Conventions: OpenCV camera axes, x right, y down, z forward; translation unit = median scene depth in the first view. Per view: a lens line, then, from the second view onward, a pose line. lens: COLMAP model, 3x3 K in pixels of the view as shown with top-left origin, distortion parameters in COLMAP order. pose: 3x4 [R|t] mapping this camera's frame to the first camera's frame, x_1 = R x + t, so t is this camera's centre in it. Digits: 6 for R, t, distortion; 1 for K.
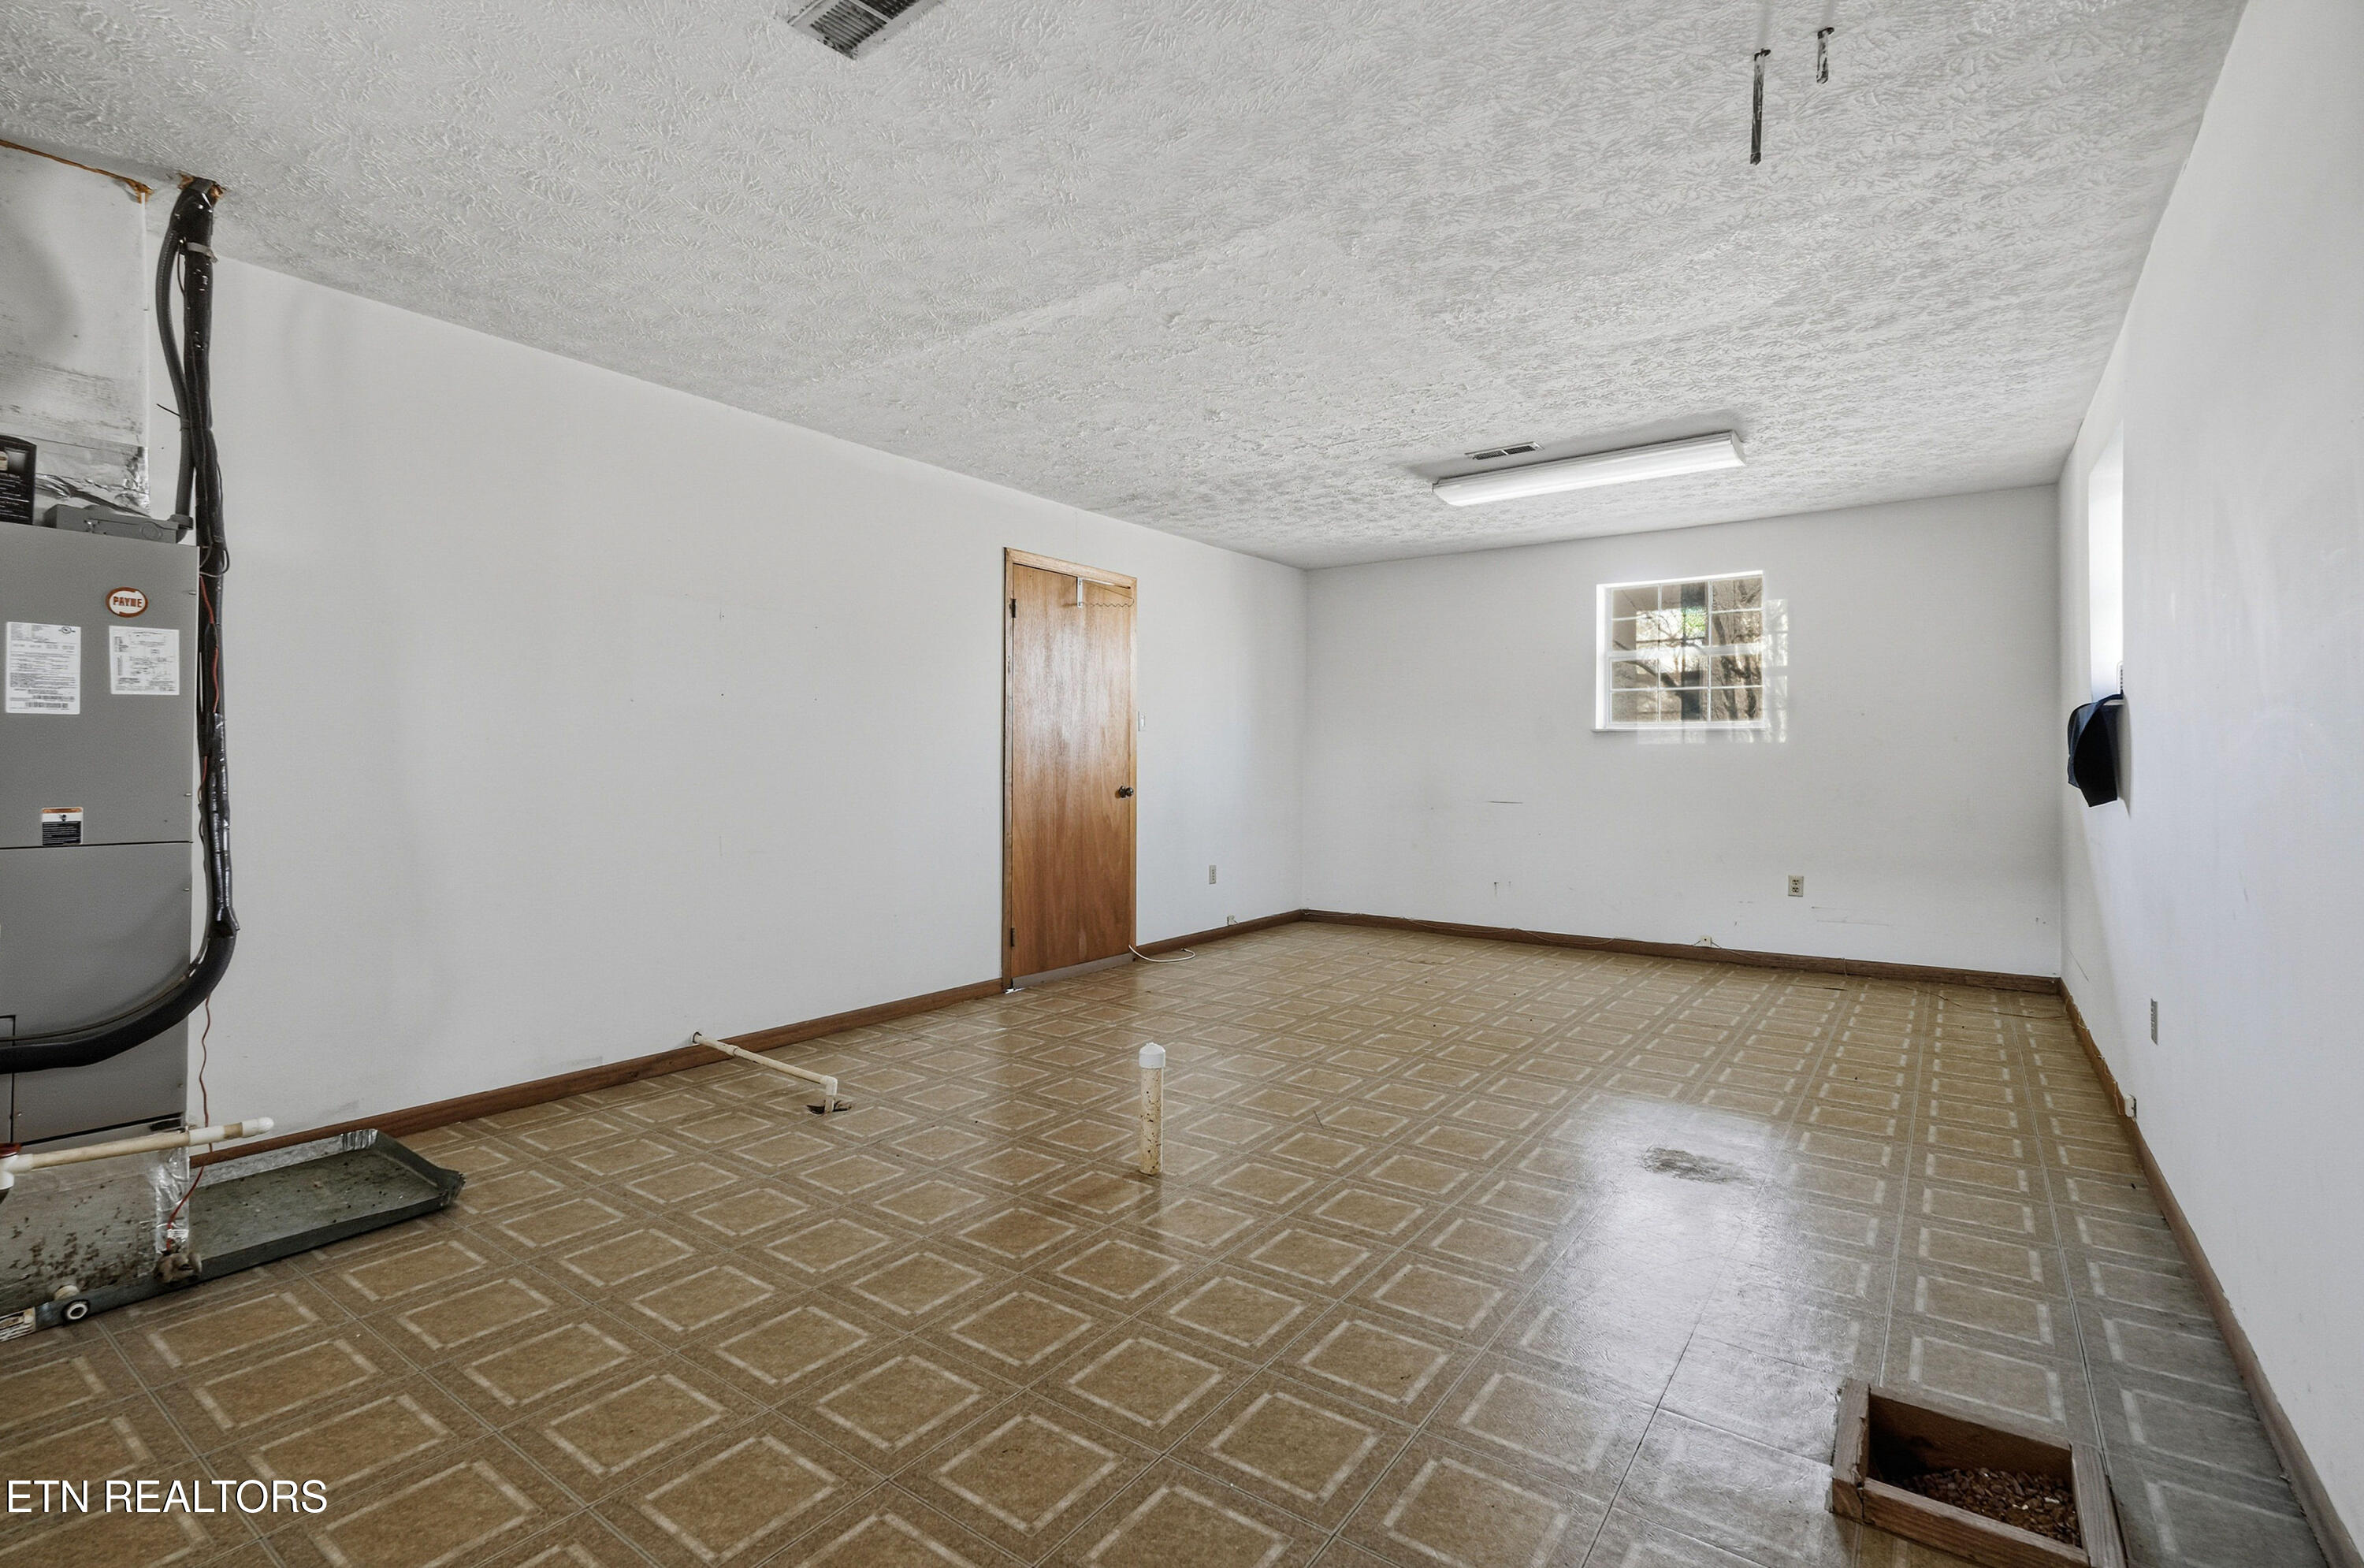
lens RADIAL K [[1078.8, 0, 1172.6], [0, 1078.8, 769.5], [0, 0, 1]] dist [0.000774, -0.000081]
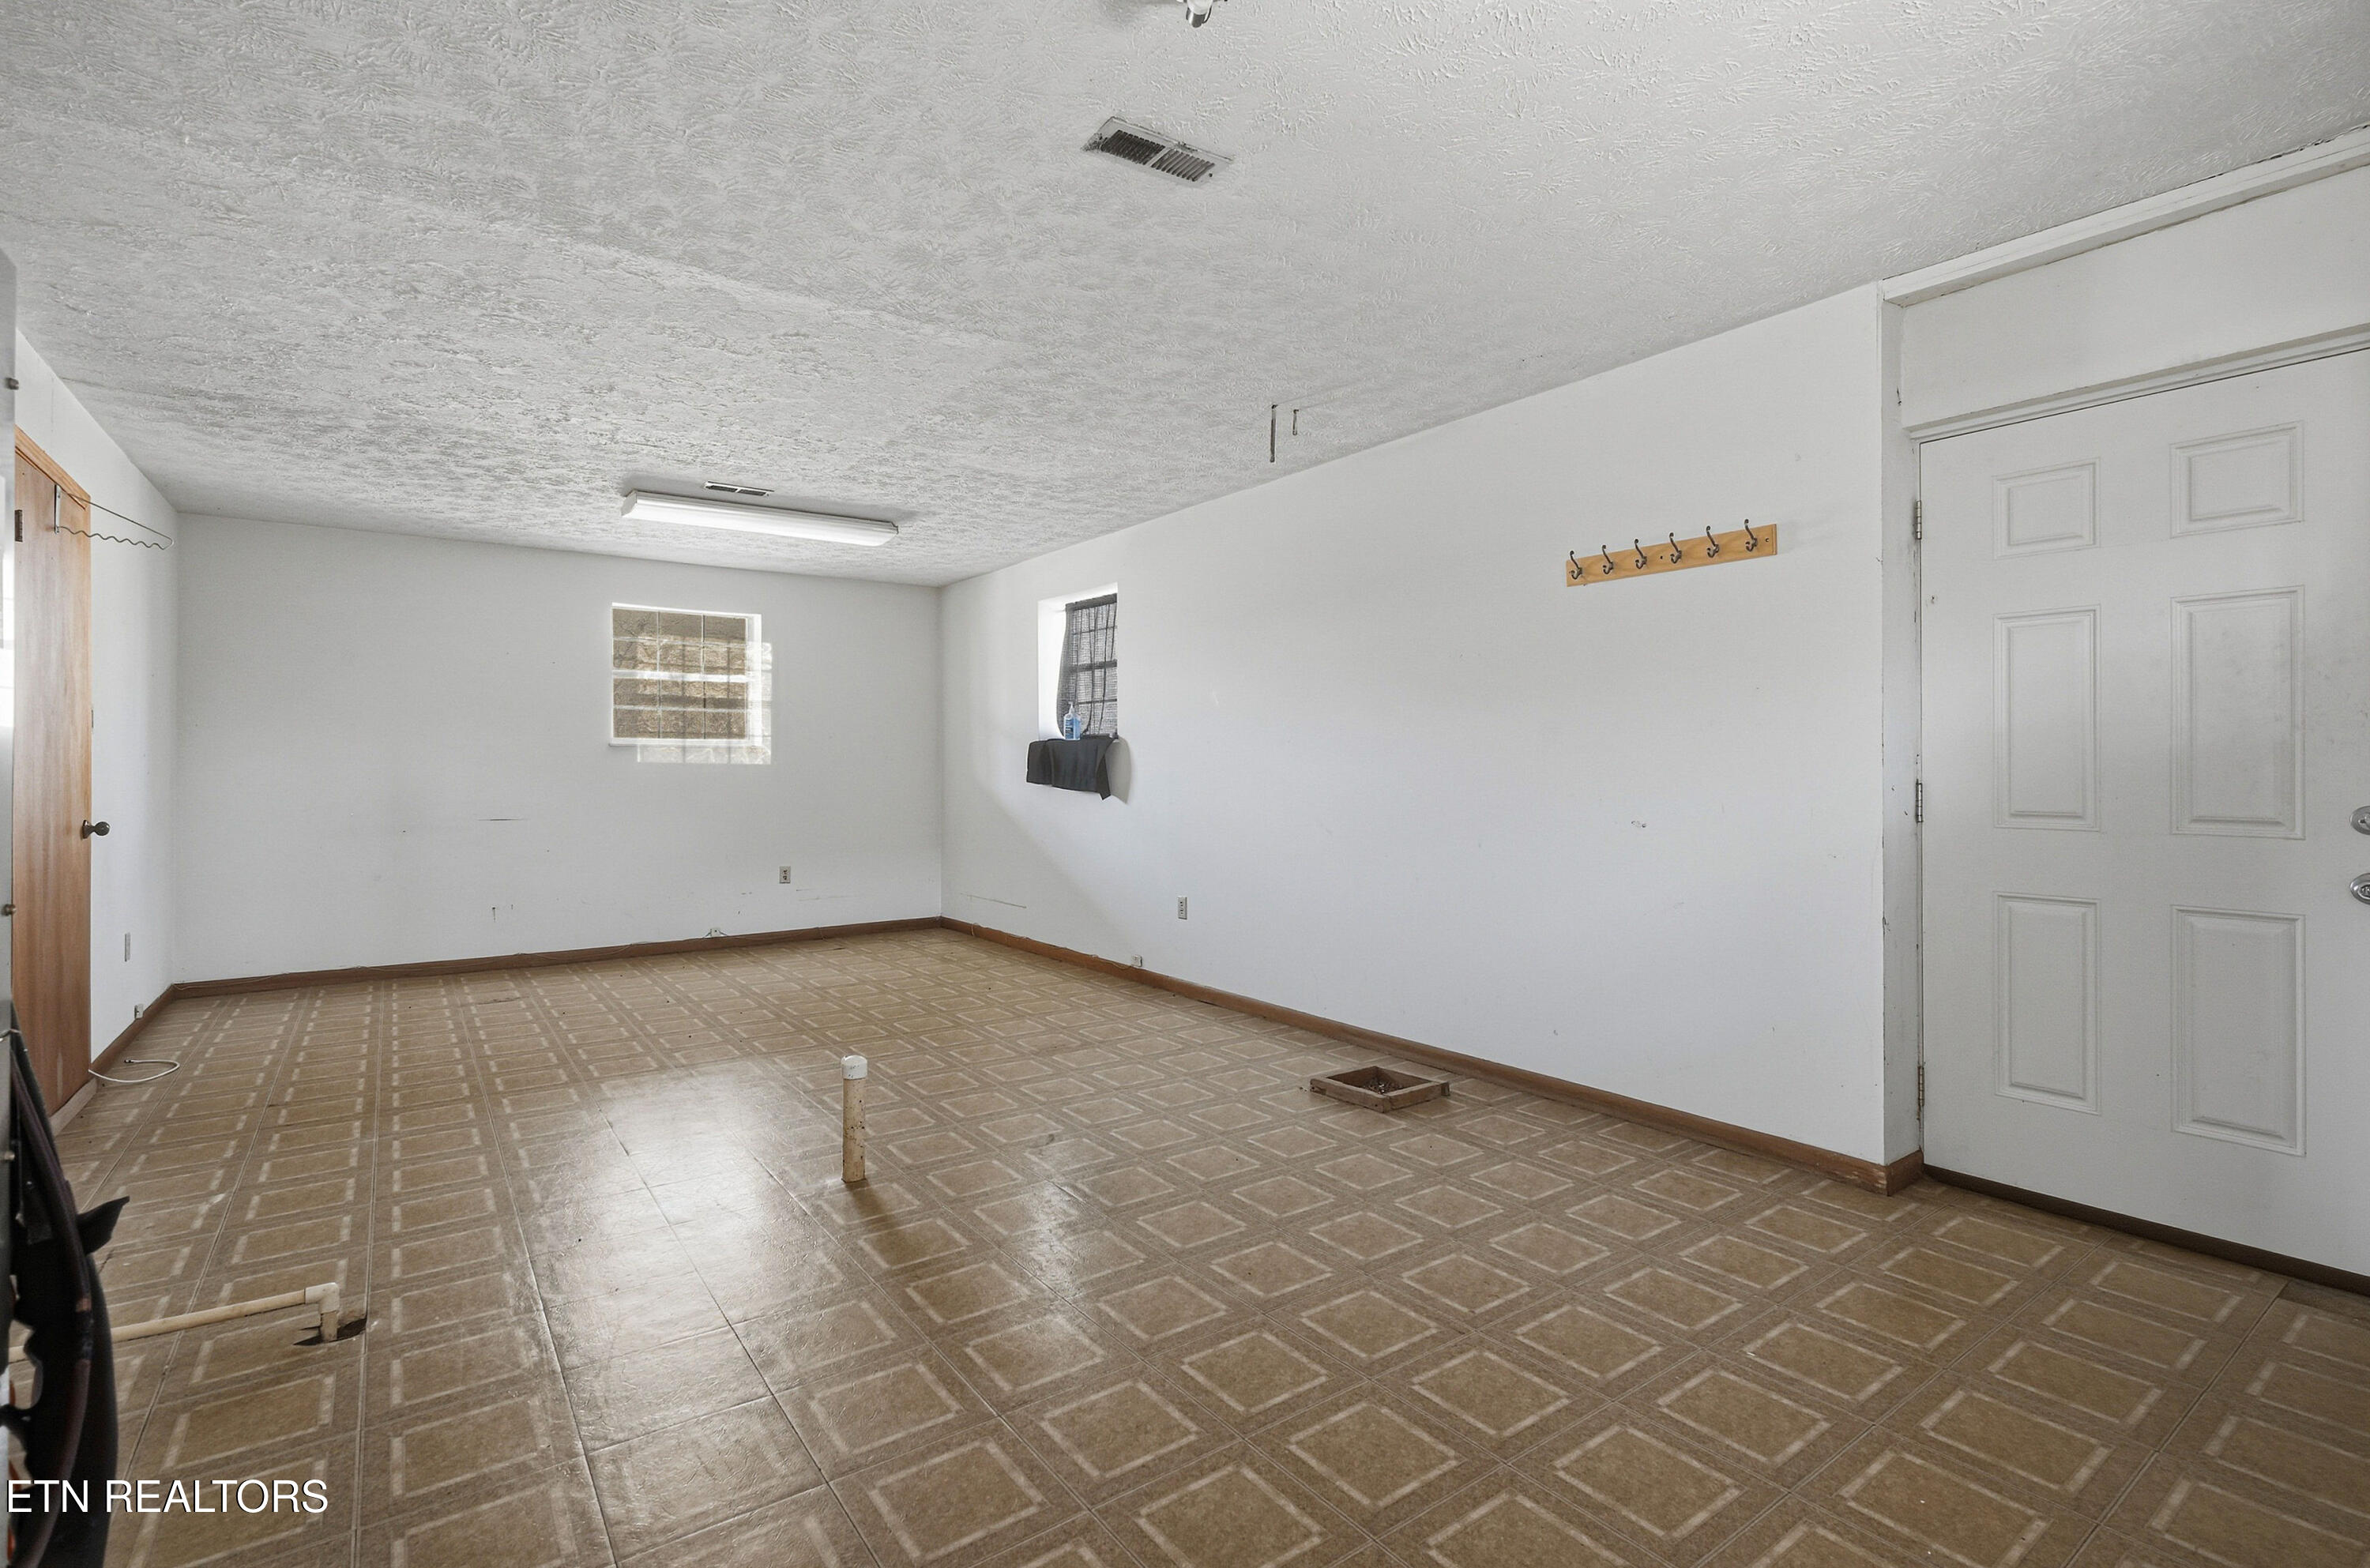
lens RADIAL K [[1081.5, 0, 1167.6], [0, 1081.5, 775.1], [0, 0, 1]] dist [0.000774, -0.000081]
pose [[0.322932, -0.008731, 0.946382, -0.670927], [0.012341, 0.999911, 0.005014, -0.010474], [-0.946342, 0.010060, 0.323011, 0.284303]]
